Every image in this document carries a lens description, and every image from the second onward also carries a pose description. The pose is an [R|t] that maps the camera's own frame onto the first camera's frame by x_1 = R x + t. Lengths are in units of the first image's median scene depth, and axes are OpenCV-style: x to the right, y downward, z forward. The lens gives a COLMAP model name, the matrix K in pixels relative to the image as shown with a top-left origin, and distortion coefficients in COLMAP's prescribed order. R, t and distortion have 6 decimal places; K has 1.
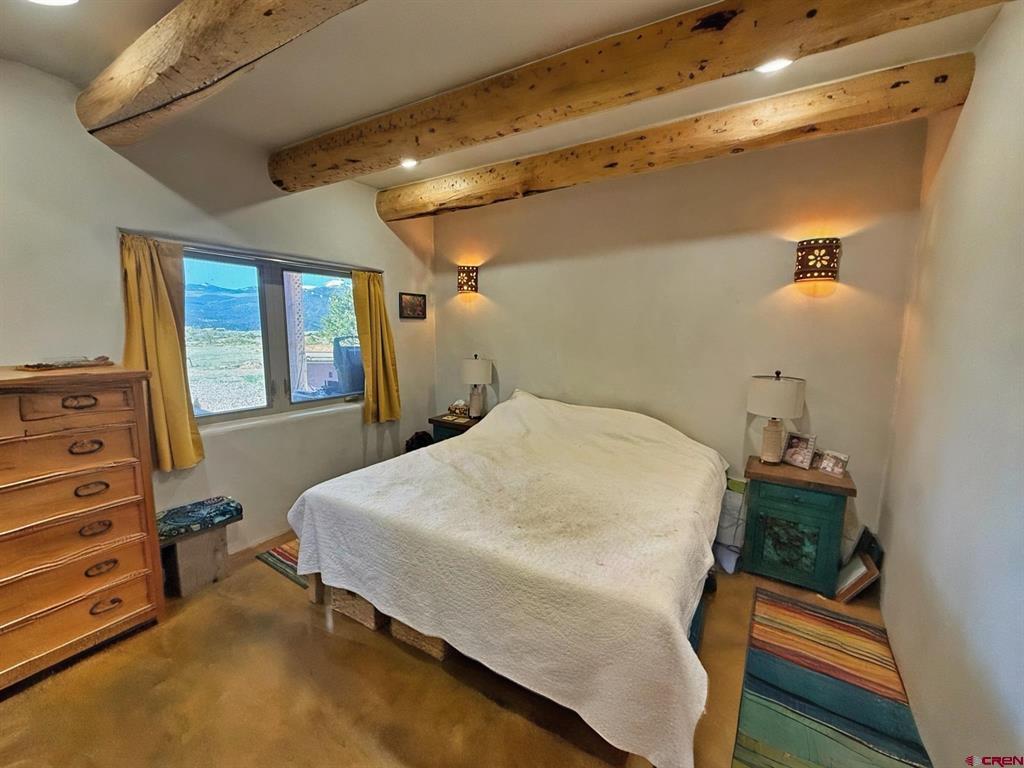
lens RADIAL K [[408.4, 0, 512.7], [0, 408.4, 394.5], [0, 0, 1]] dist [-0.000294, -0.002145]
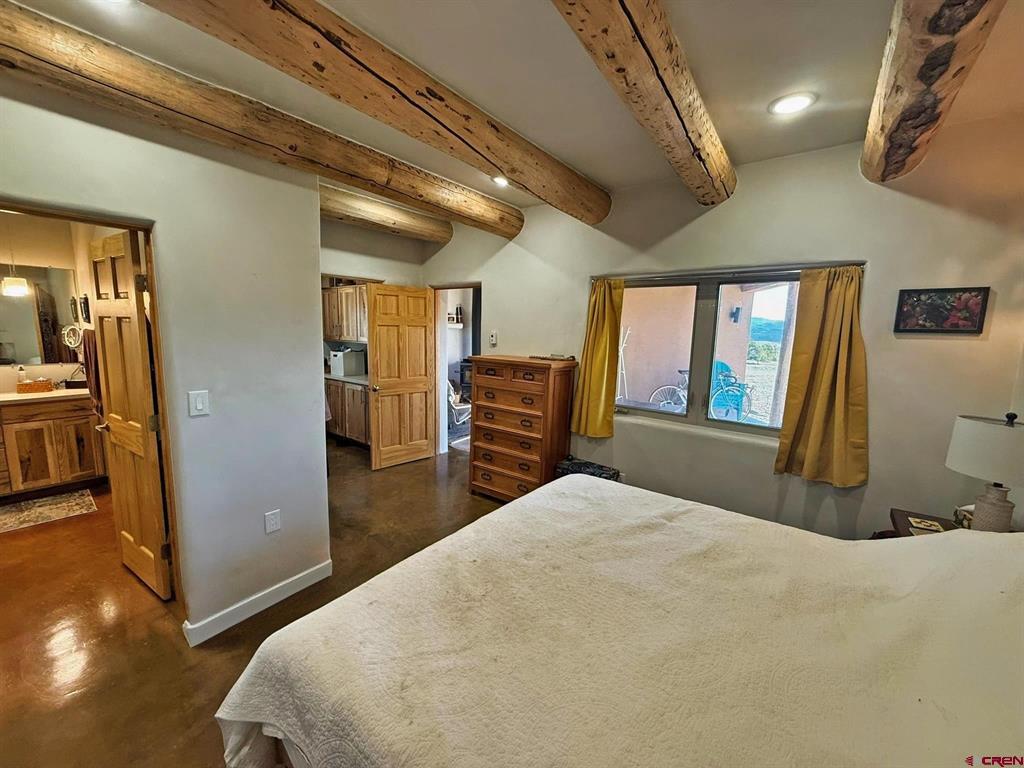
lens RADIAL K [[408.4, 0, 505.7], [0, 408.4, 392.1], [0, 0, 1]] dist [-0.000294, -0.002145]
pose [[-0.113616, 0.135060, -0.984302, 0.603922], [-0.183266, 0.970867, 0.154370, -0.133370], [0.976476, 0.197928, -0.085555, 0.769297]]
